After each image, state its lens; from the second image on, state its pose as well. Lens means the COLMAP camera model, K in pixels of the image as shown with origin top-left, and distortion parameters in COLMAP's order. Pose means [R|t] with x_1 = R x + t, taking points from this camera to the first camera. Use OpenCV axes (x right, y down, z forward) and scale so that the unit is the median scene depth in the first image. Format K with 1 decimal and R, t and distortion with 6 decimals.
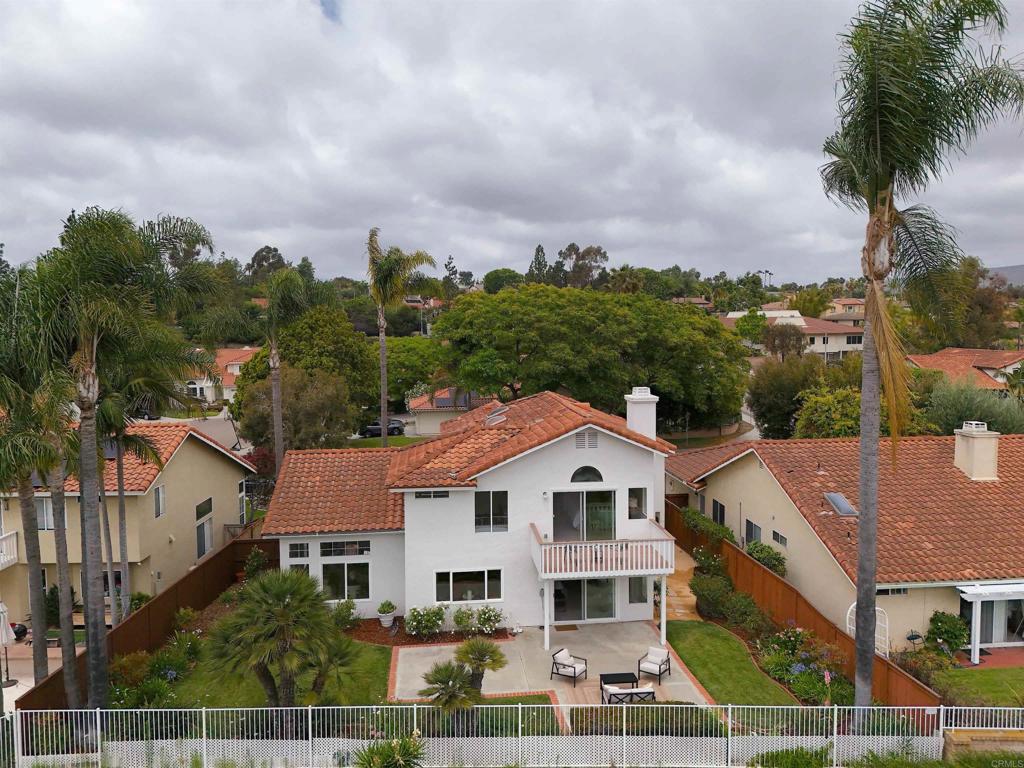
lens RADIAL K [[755.1, 0, 518.5], [0, 755.1, 383.0], [0, 0, 1]] dist [0.028572, -0.001580]
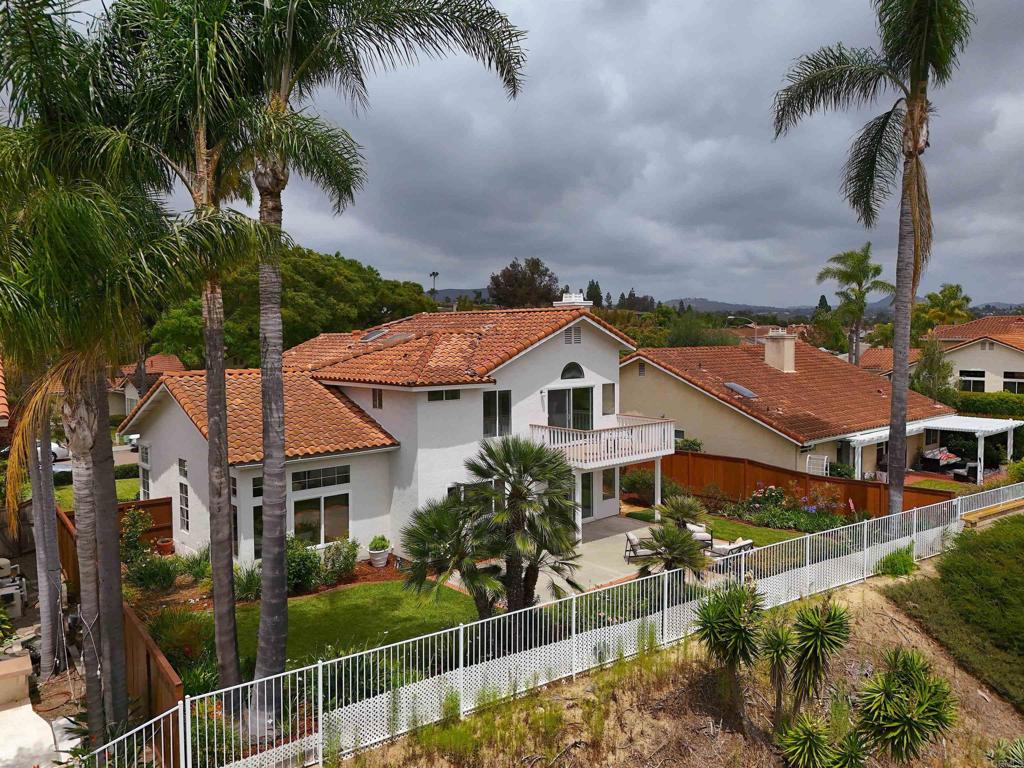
lens RADIAL K [[755.1, 0, 508.4], [0, 755.1, 379.7], [0, 0, 1]] dist [0.028572, -0.001580]
pose [[0.813391, -0.030118, 0.580937, -0.539336], [0.042682, 0.999057, -0.007965, 0.137169], [-0.580149, 0.031274, 0.813910, 0.261544]]
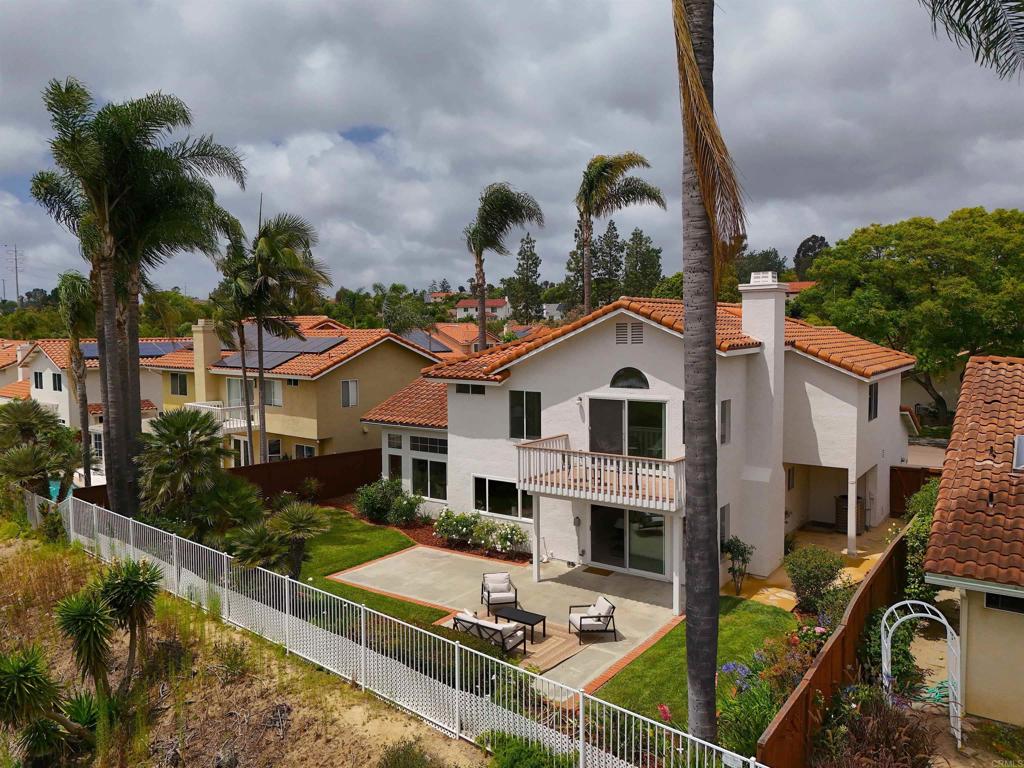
lens RADIAL K [[755.1, 0, 506.5], [0, 755.1, 381.5], [0, 0, 1]] dist [0.028572, -0.001580]
pose [[0.746037, 0.051293, -0.663927, 0.506369], [-0.050936, 0.998504, 0.019906, 0.115749], [0.663954, 0.018968, 0.747533, 0.346999]]
